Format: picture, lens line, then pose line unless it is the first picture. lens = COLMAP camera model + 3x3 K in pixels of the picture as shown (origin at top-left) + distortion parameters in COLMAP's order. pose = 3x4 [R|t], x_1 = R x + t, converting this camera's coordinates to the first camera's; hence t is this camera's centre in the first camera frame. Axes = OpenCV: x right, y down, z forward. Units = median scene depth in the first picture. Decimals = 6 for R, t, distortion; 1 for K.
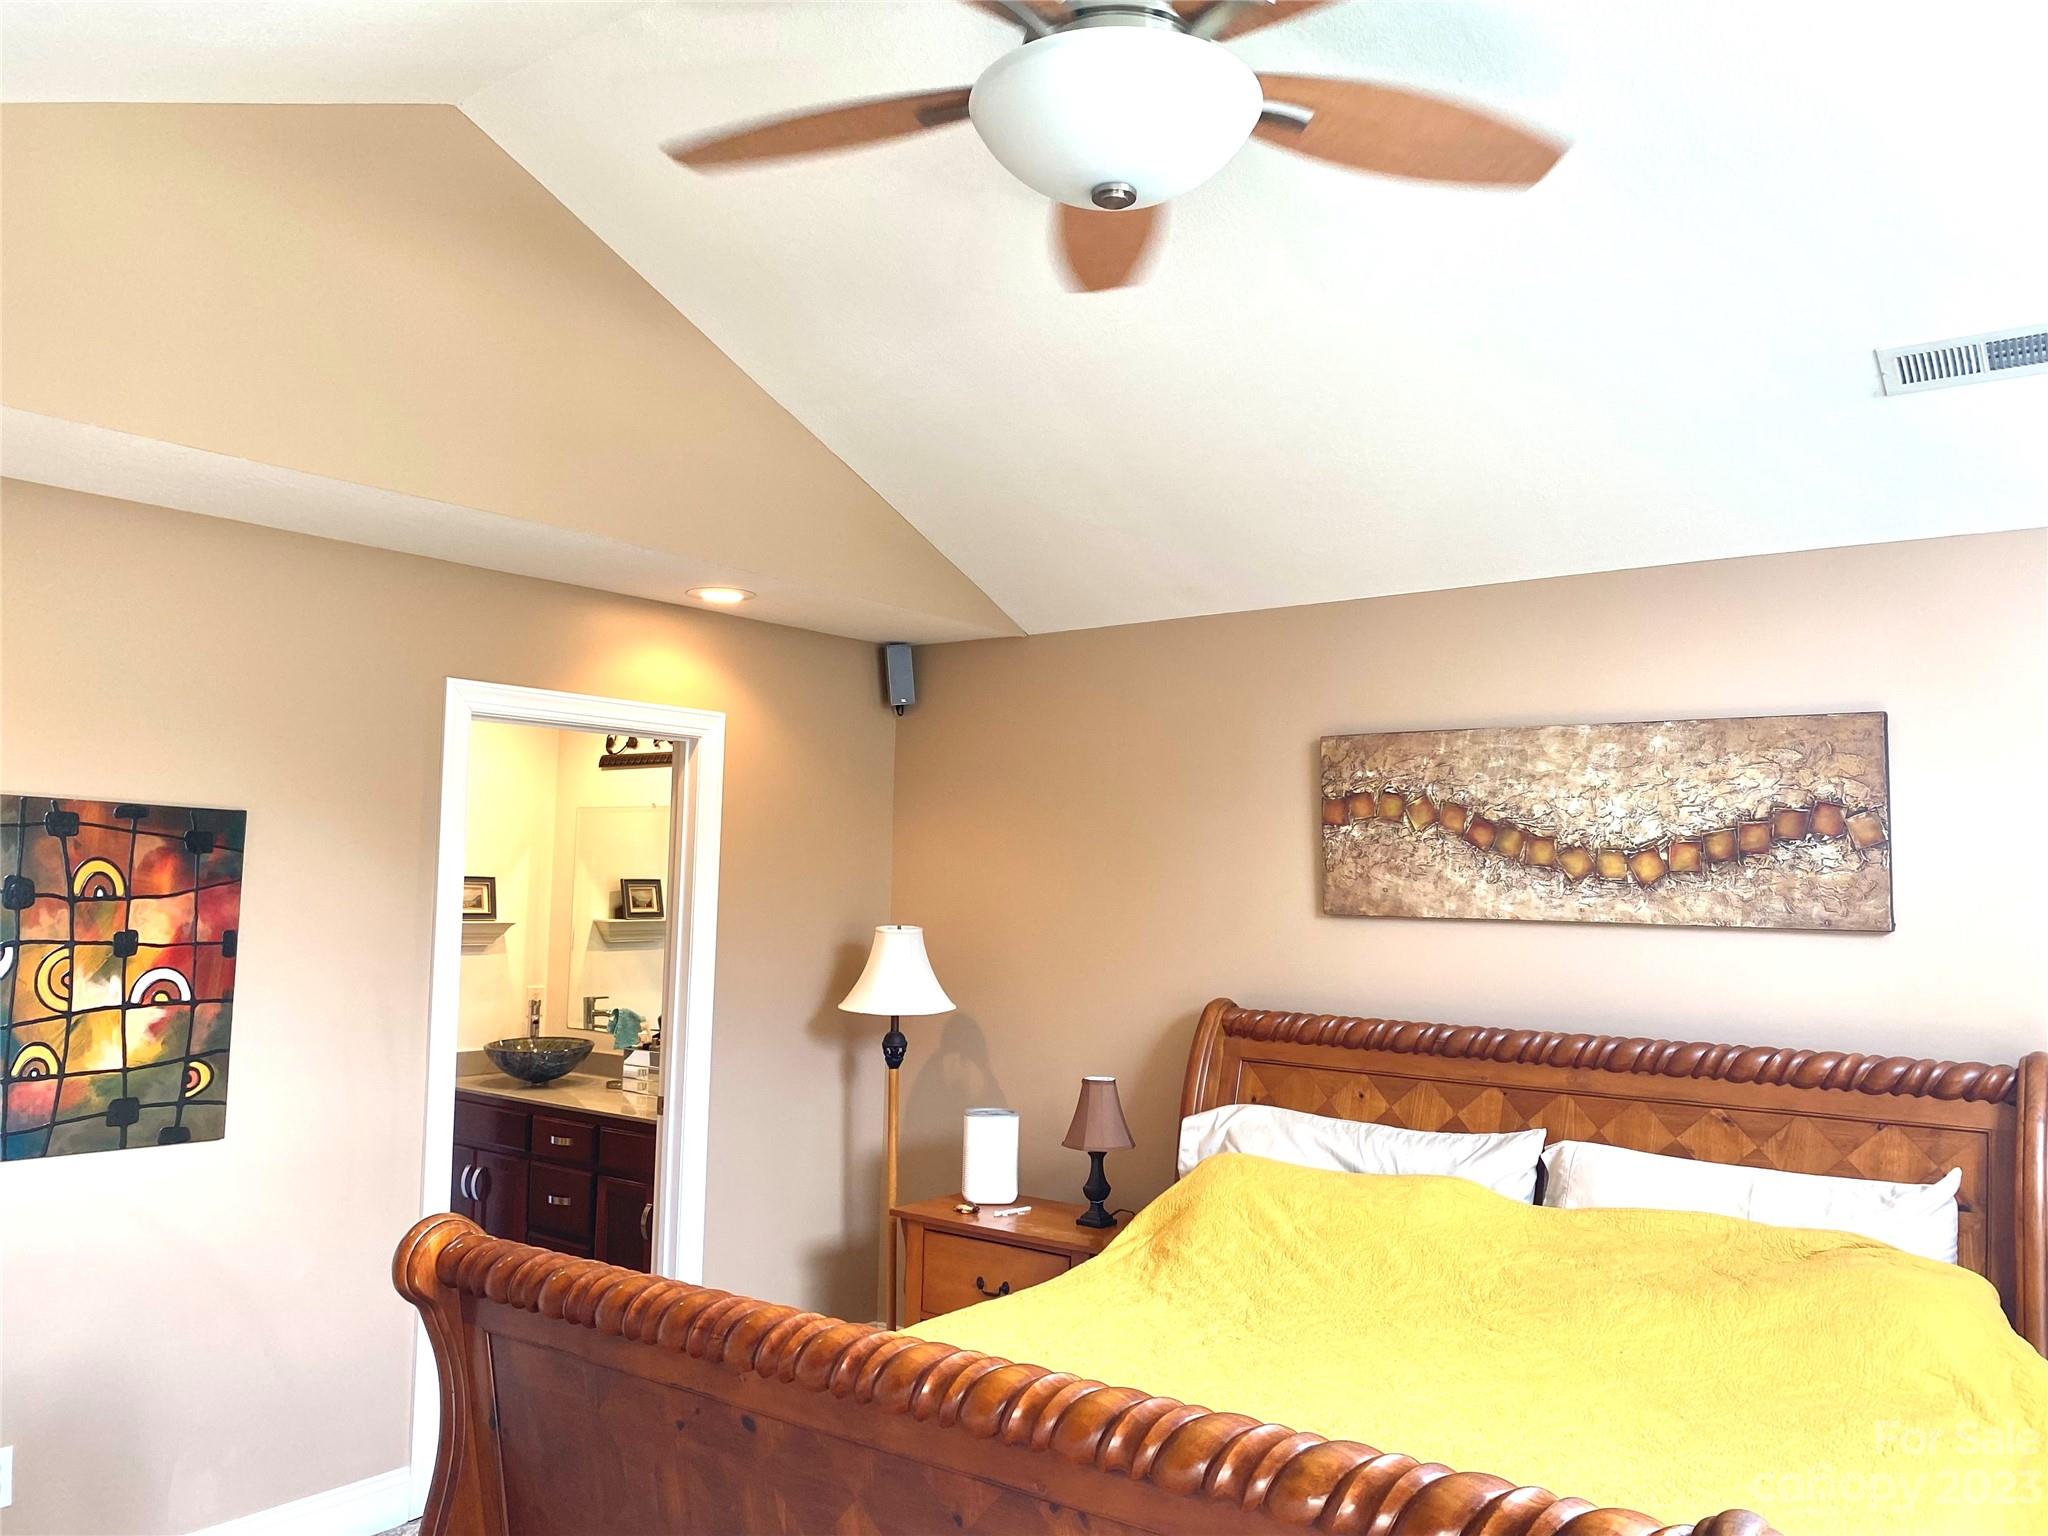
lens RADIAL K [[1570.1, 0, 1033.6], [0, 1570.1, 775.4], [0, 0, 1]] dist [0.046651, -0.069516]
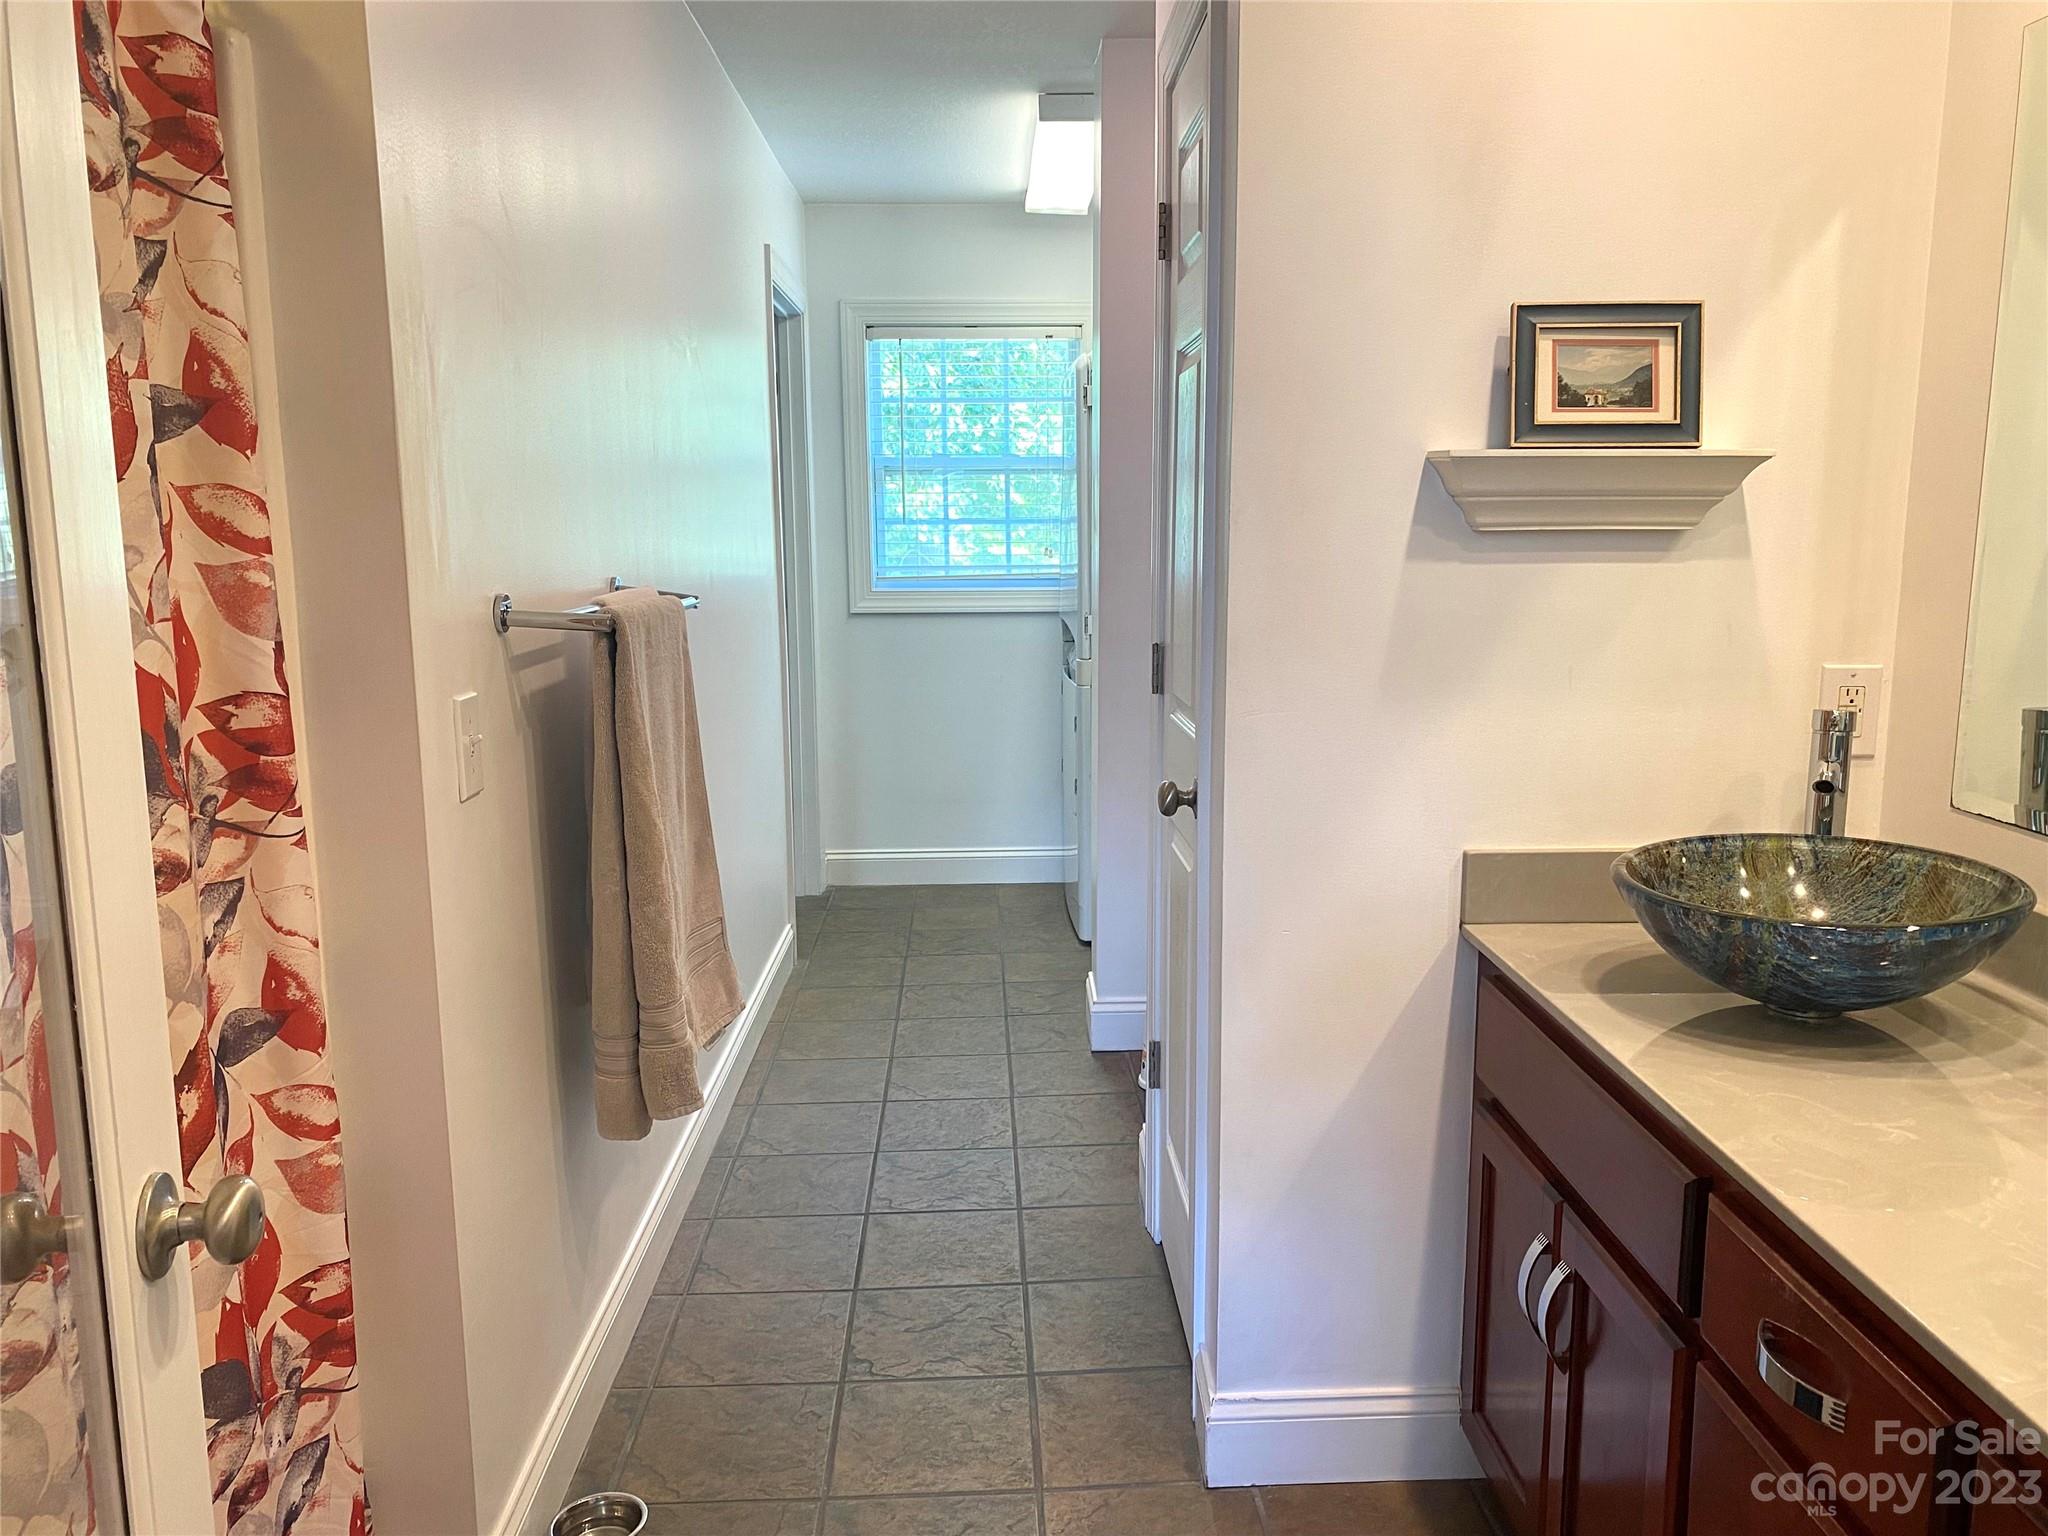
lens RADIAL K [[1568.2, 0, 1038.2], [0, 1568.2, 774.2], [0, 0, 1]] dist [0.020830, -0.015821]
pose [[0.655123, 0.110031, -0.747467, -0.190372], [0.060457, 0.978531, 0.197034, 0.086240], [0.753099, -0.174271, 0.634406, 0.695139]]
